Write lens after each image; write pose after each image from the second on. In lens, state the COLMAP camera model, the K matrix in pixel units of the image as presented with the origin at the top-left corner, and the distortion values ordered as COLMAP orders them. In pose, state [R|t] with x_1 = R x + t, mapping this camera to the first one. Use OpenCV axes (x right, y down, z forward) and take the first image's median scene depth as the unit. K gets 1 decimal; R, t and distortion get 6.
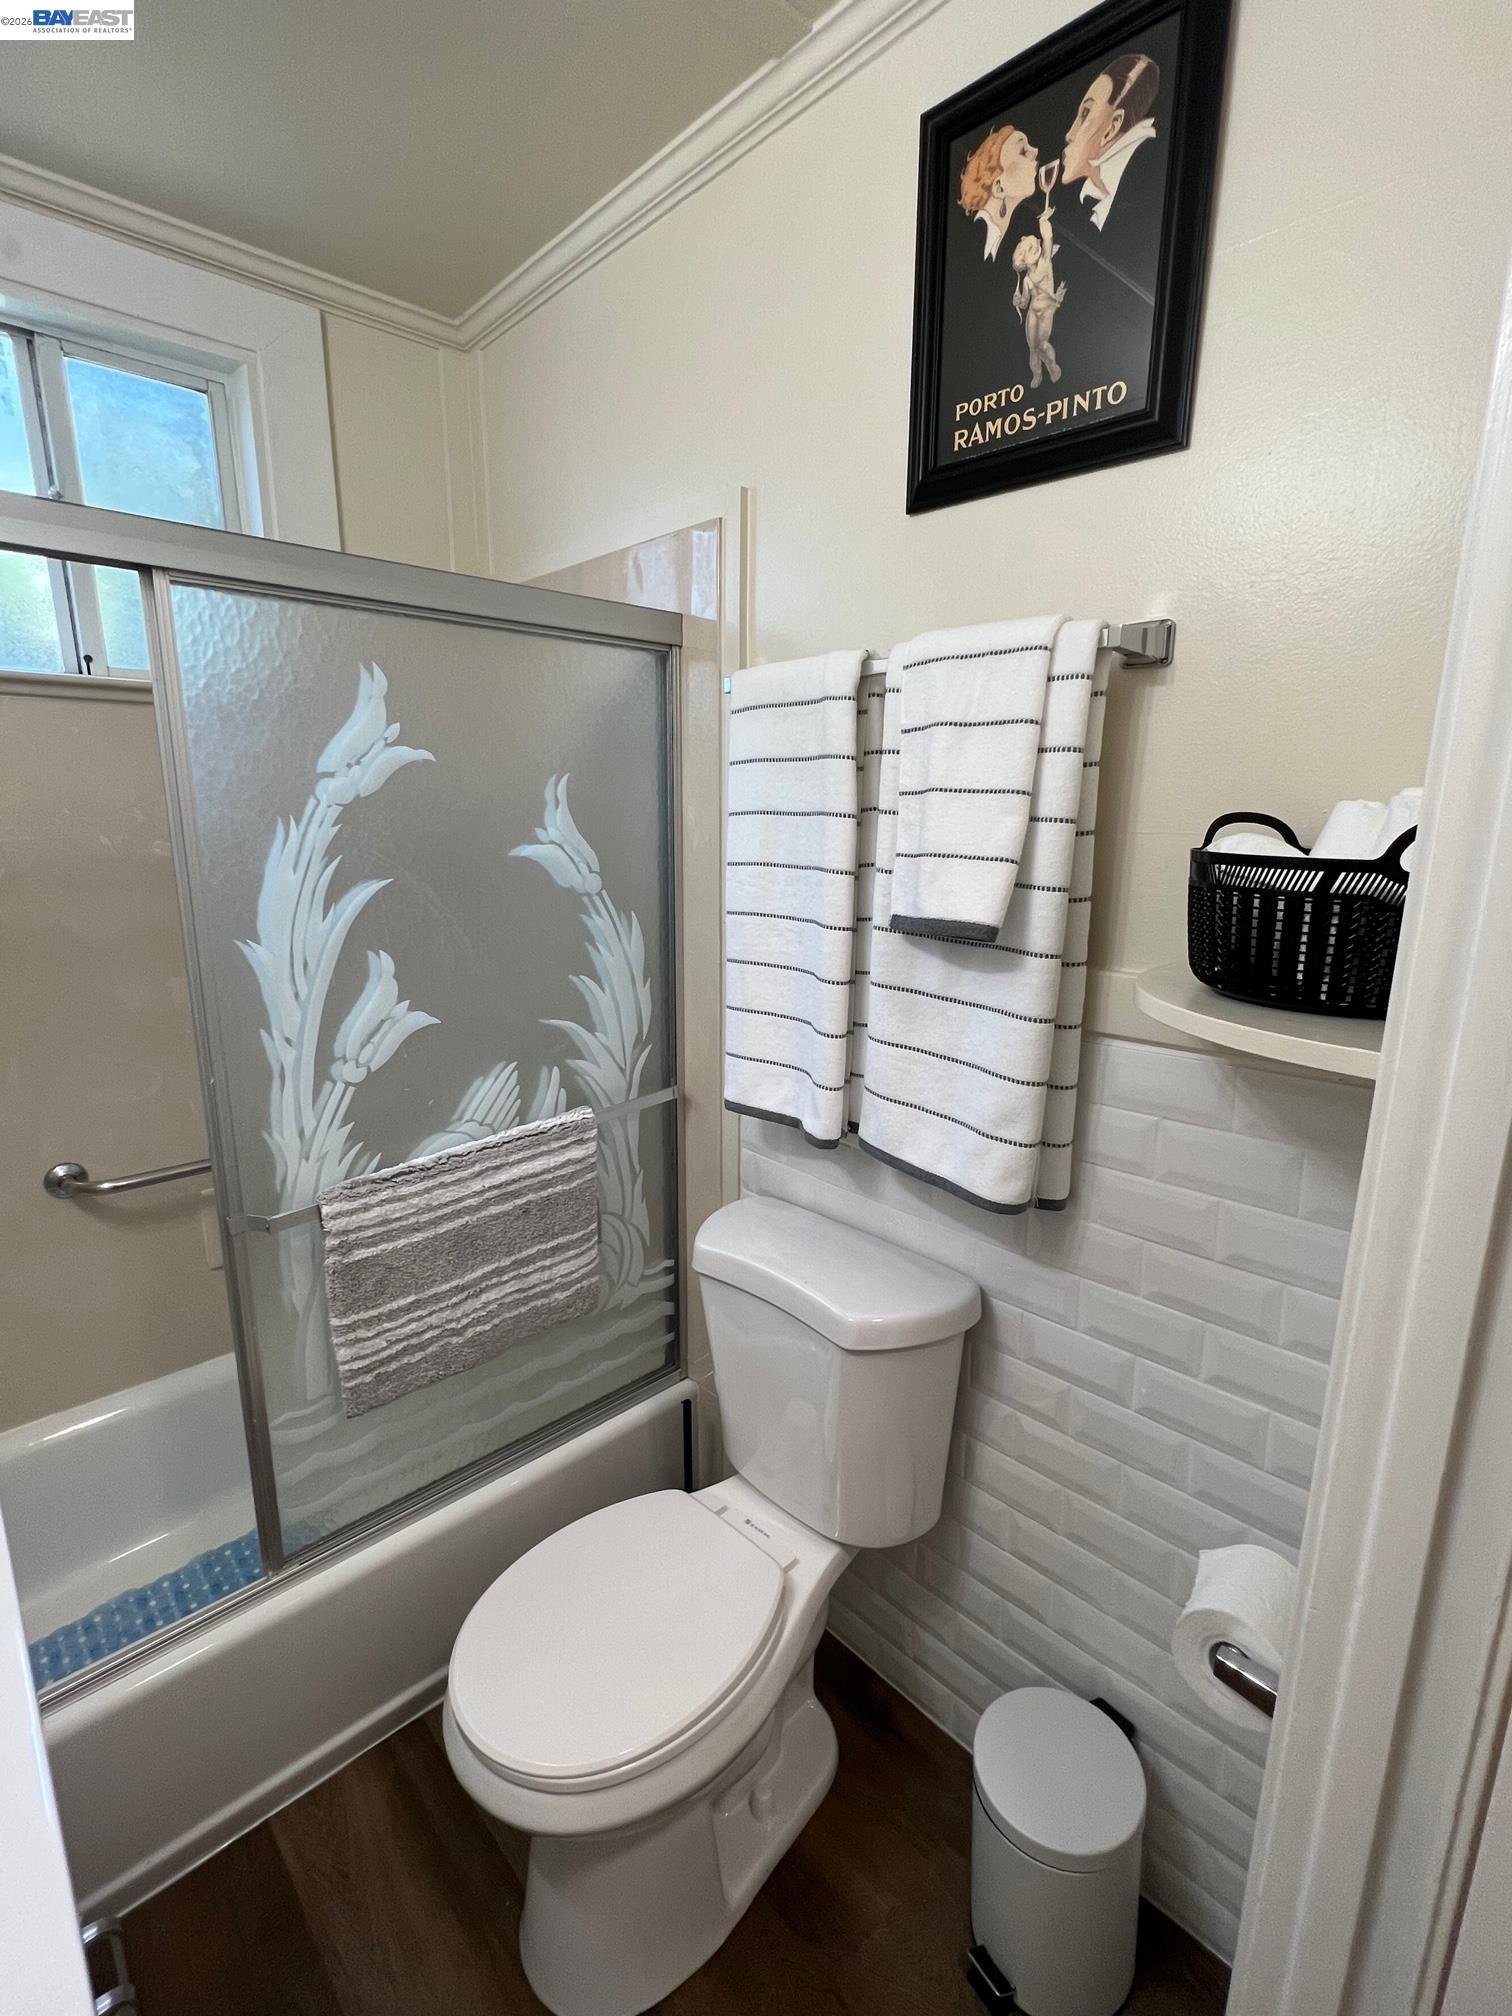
lens RADIAL K [[918.6, 0, 759.2], [0, 918.6, 999.9], [0, 0, 1]] dist [-0.003578, 0.001231]
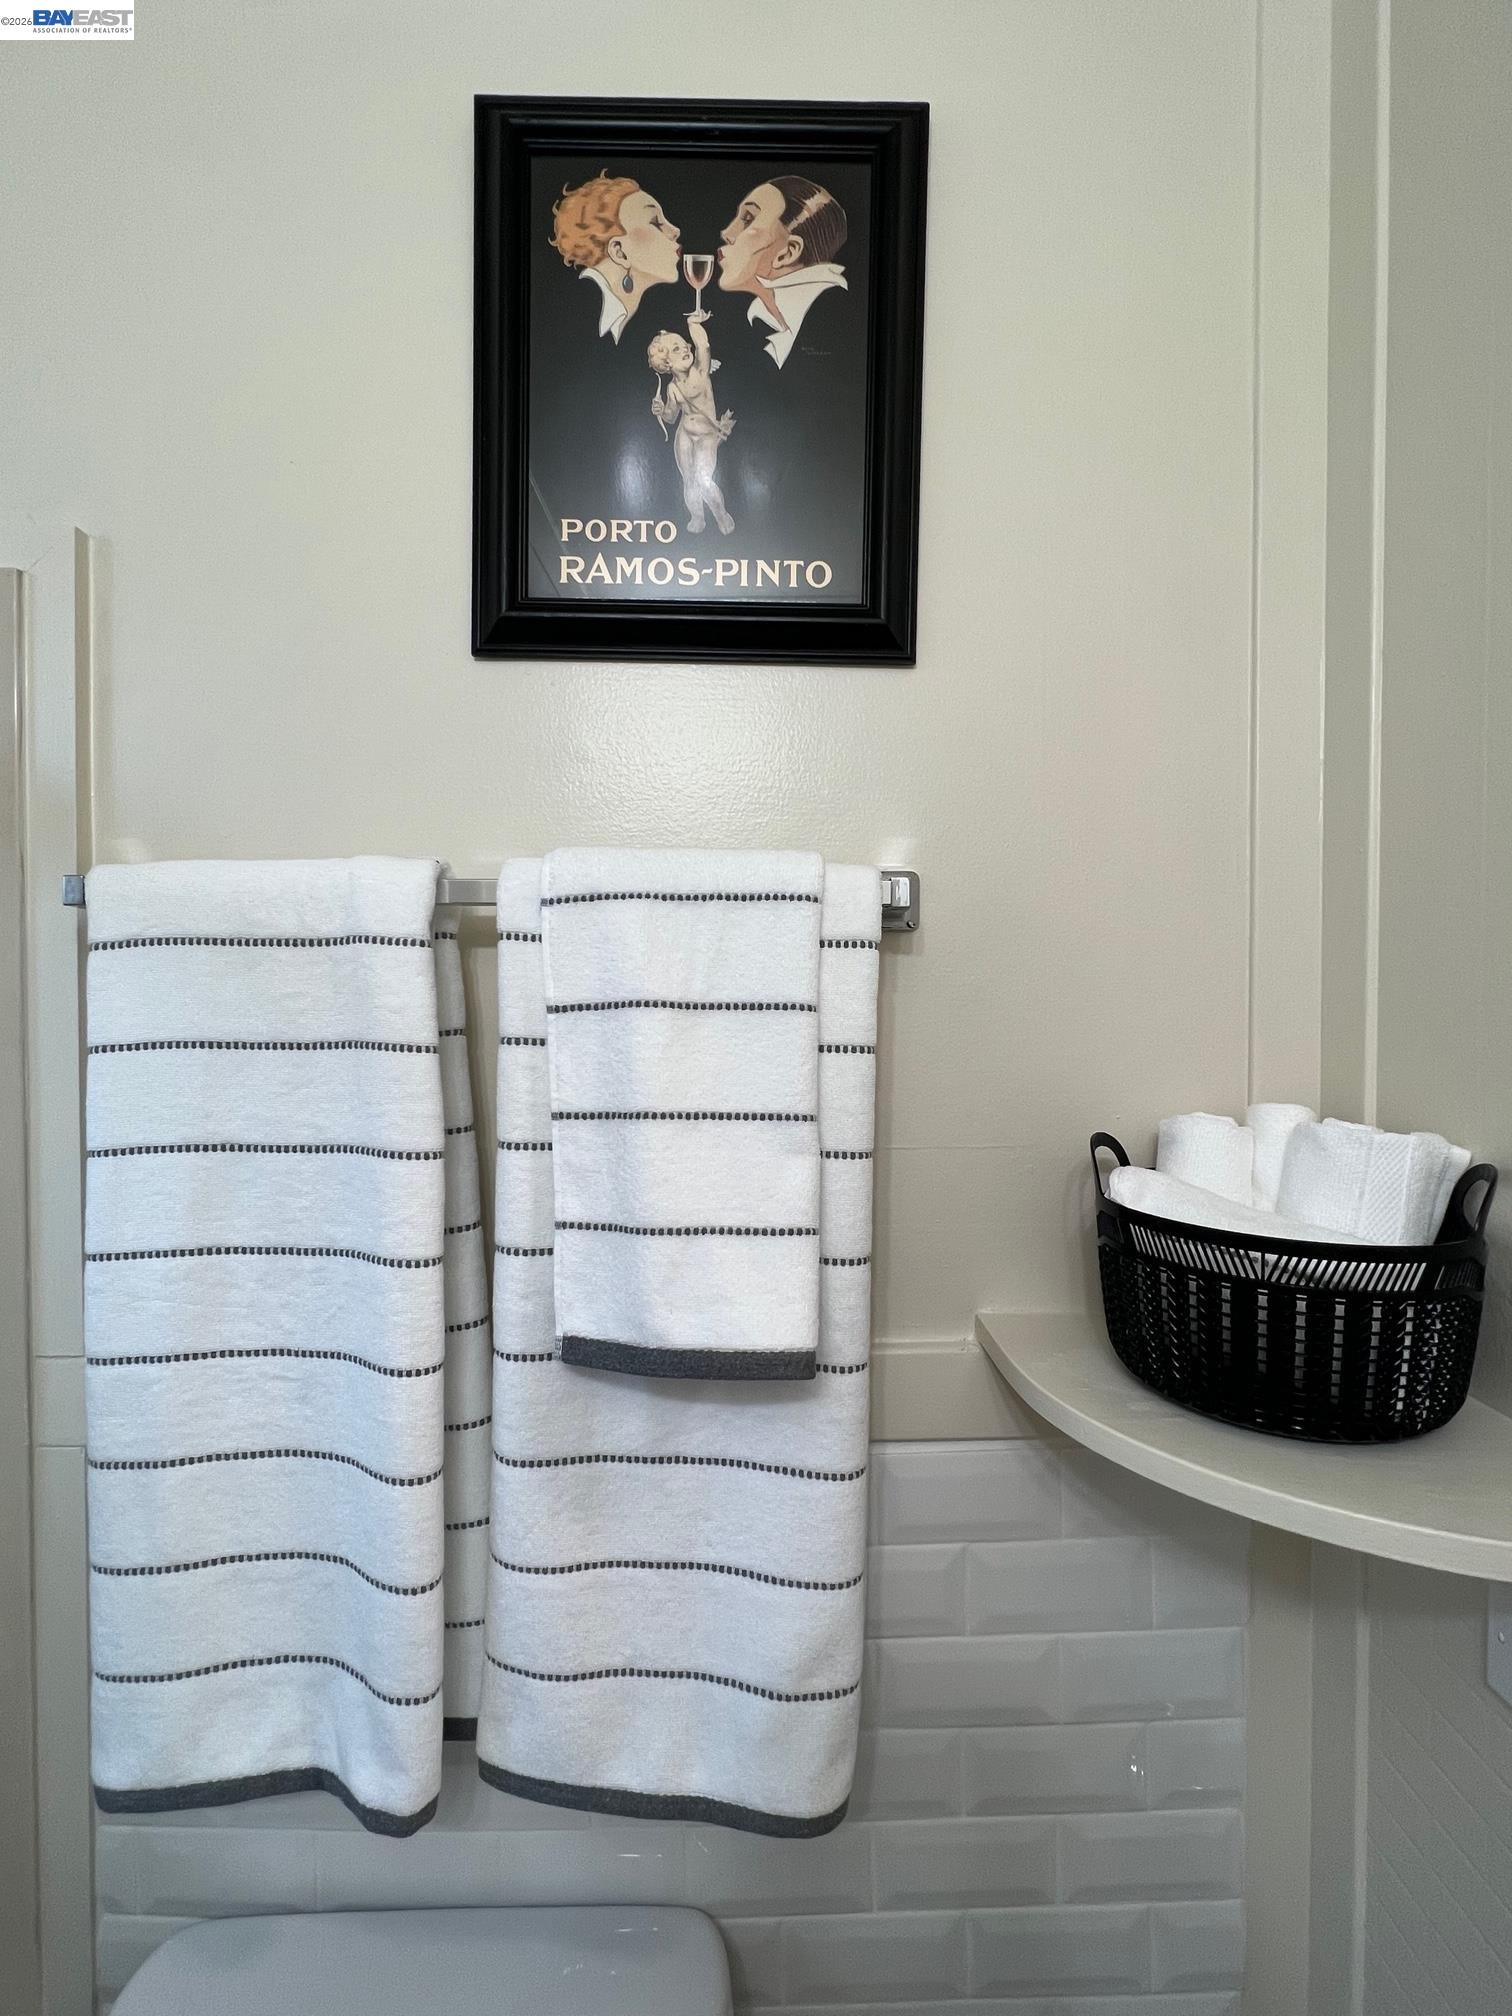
lens RADIAL K [[918.6, 0, 759.2], [0, 918.6, 999.9], [0, 0, 1]] dist [-0.003578, 0.001231]
pose [[0.691768, -0.020131, 0.721839, -0.145876], [0.154798, 0.980508, -0.121005, -0.182518], [-0.705333, 0.195447, 0.681400, 0.452645]]
